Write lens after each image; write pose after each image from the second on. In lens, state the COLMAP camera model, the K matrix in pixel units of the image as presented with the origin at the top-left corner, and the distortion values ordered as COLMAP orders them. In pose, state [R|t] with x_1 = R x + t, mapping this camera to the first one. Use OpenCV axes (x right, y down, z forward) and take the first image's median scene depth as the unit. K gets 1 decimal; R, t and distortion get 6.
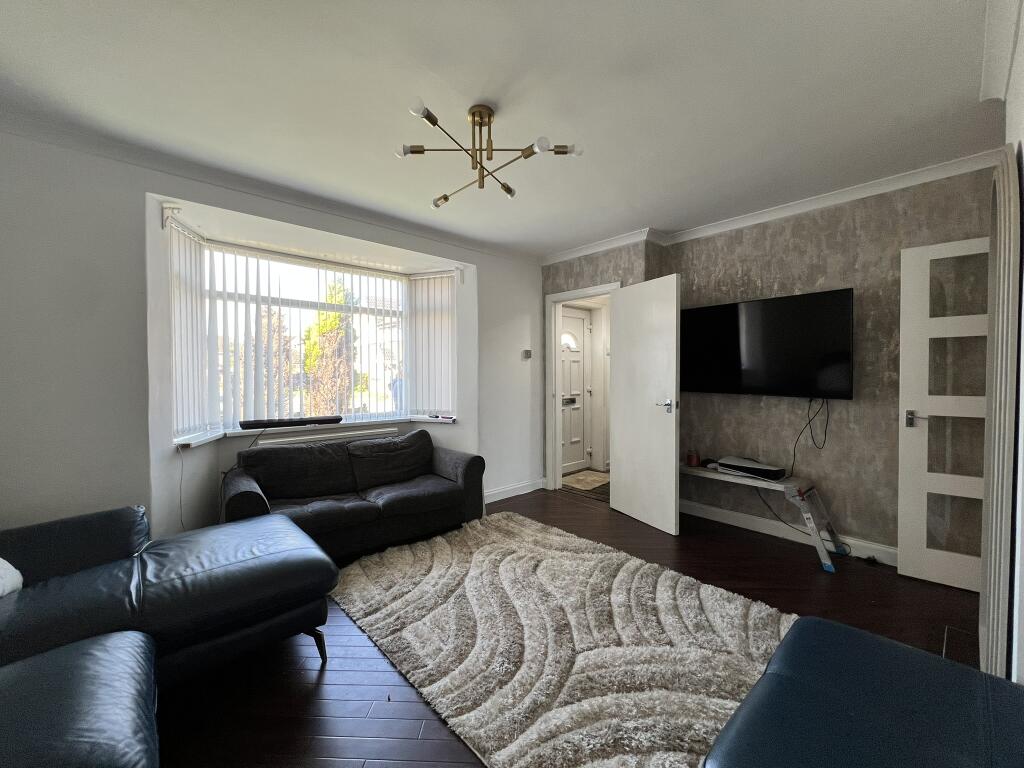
lens RADIAL K [[410.3, 0, 511.1], [0, 410.3, 381.1], [0, 0, 1]] dist [-0.000677, -0.000039]
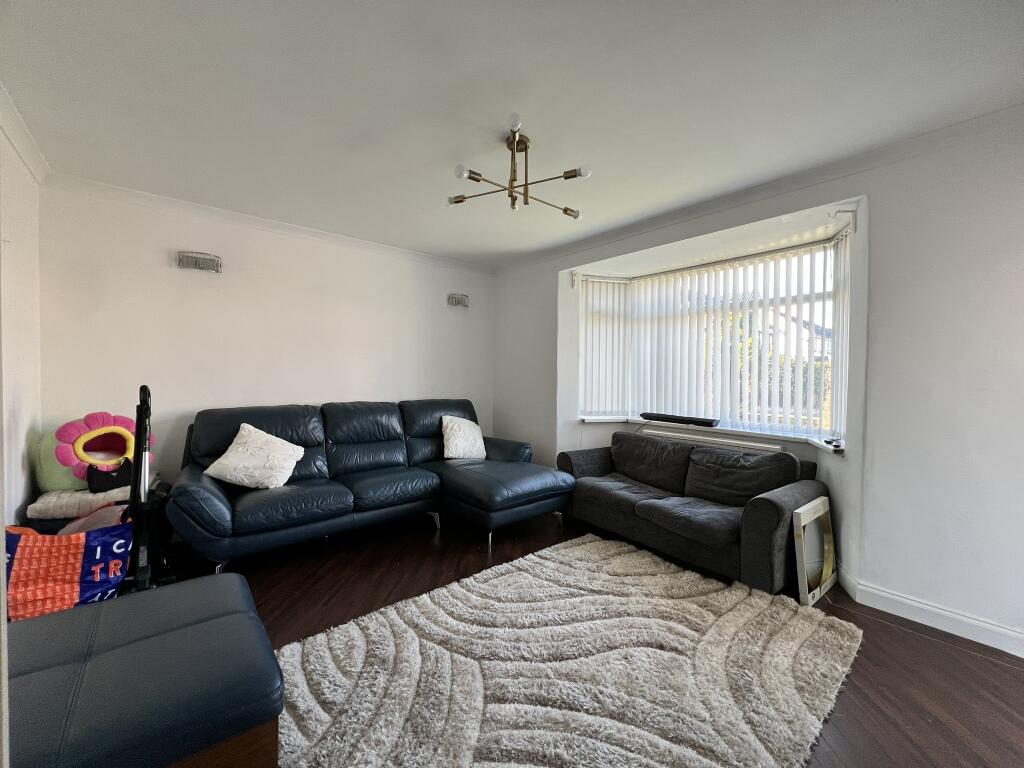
lens RADIAL K [[418.3, 0, 512.0], [0, 418.3, 384.0], [0, 0, 1]] dist [0.000883, 0.000047]
pose [[-0.053536, 0.027102, -0.998198, 0.702024], [-0.027255, 0.999220, 0.028591, -0.018393], [0.998194, 0.028736, -0.052755, 0.686719]]
